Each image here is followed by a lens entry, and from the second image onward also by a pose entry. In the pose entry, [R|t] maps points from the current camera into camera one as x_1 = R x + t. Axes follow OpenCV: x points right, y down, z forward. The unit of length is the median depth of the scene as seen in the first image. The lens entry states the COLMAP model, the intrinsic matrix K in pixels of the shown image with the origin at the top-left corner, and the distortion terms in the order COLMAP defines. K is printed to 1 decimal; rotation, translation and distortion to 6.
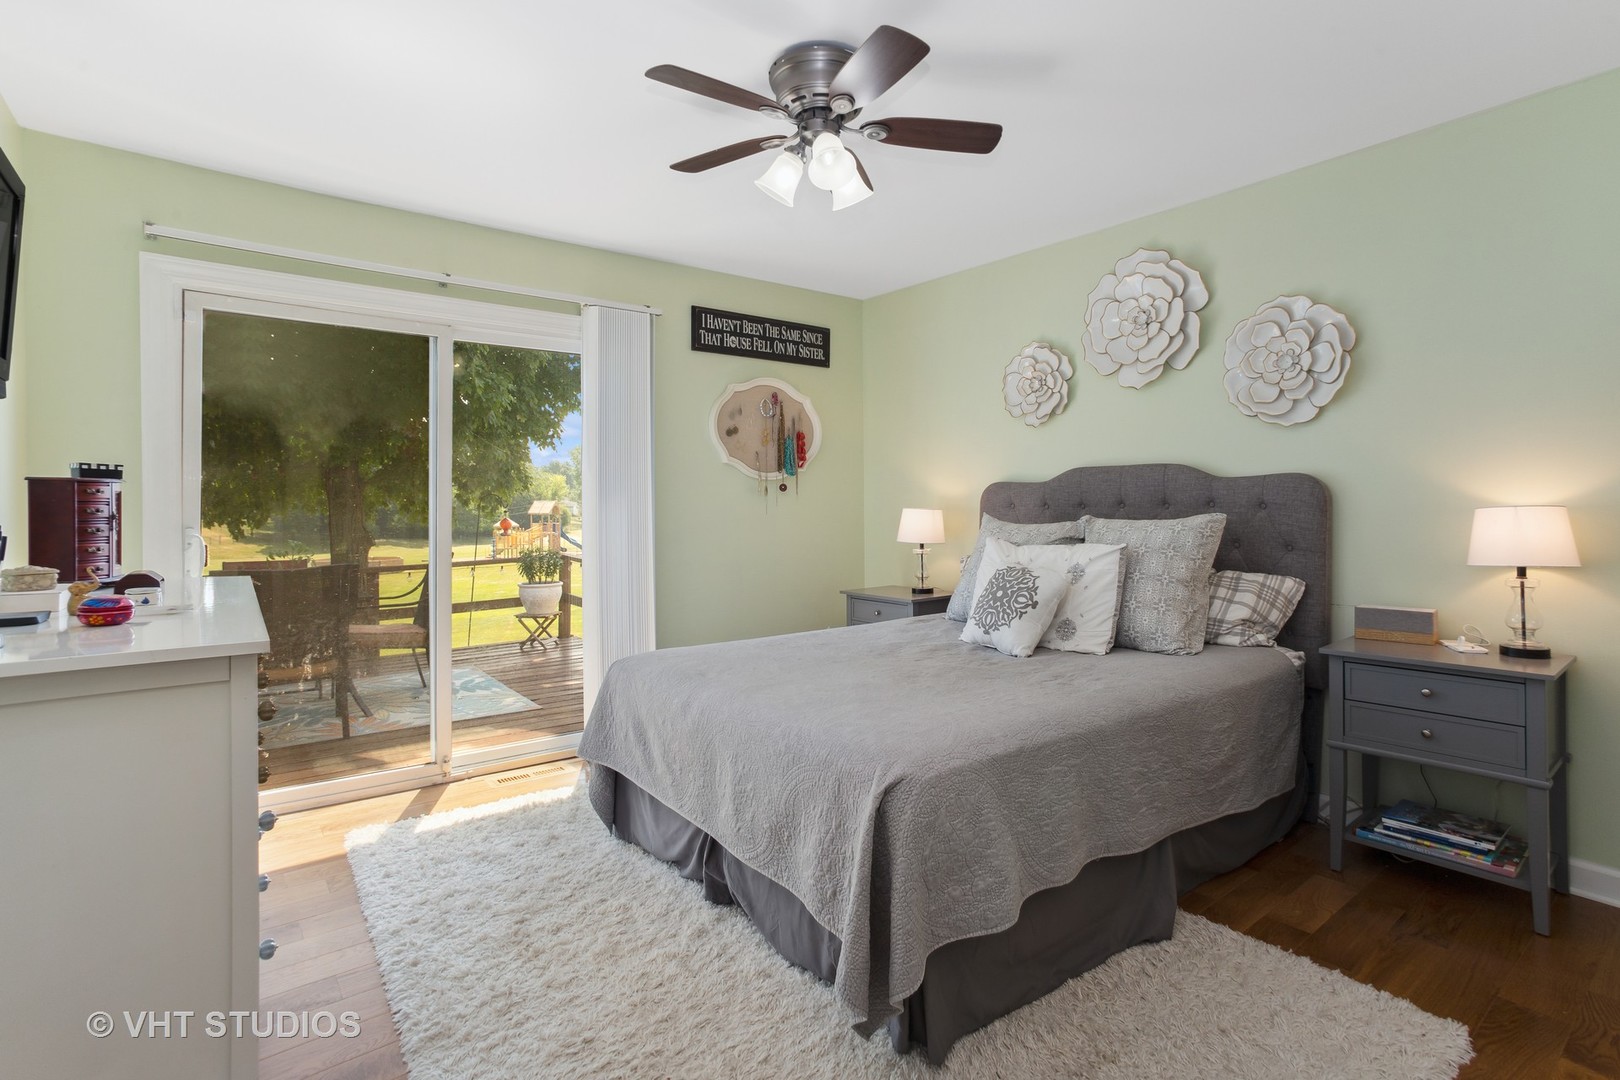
lens RADIAL K [[805.0, 0, 832.2], [0, 805.0, 496.9], [0, 0, 1]] dist [-0.069258, 0.035961]
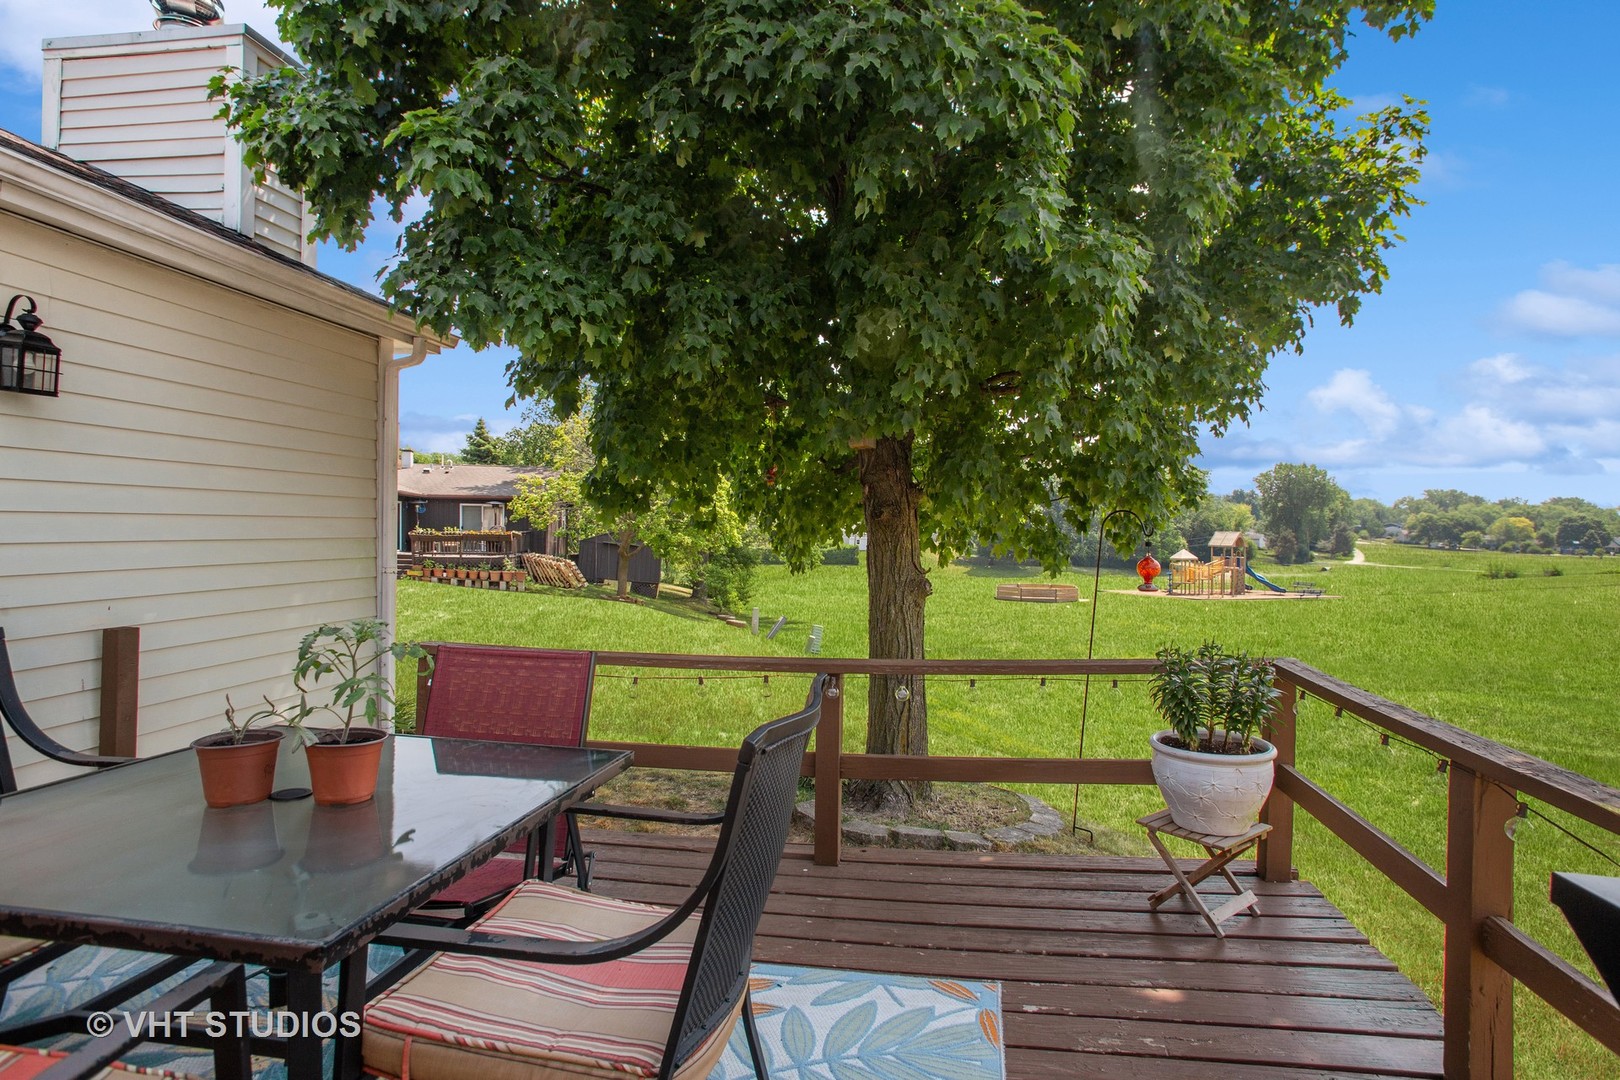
lens RADIAL K [[805.0, 0, 832.2], [0, 805.0, 496.9], [0, 0, 1]] dist [-0.069258, 0.035961]
pose [[0.690946, -0.009069, -0.722849, -0.157204], [-0.018319, 0.999381, -0.030049, 0.004739], [0.722674, 0.034004, 0.690352, 0.438144]]
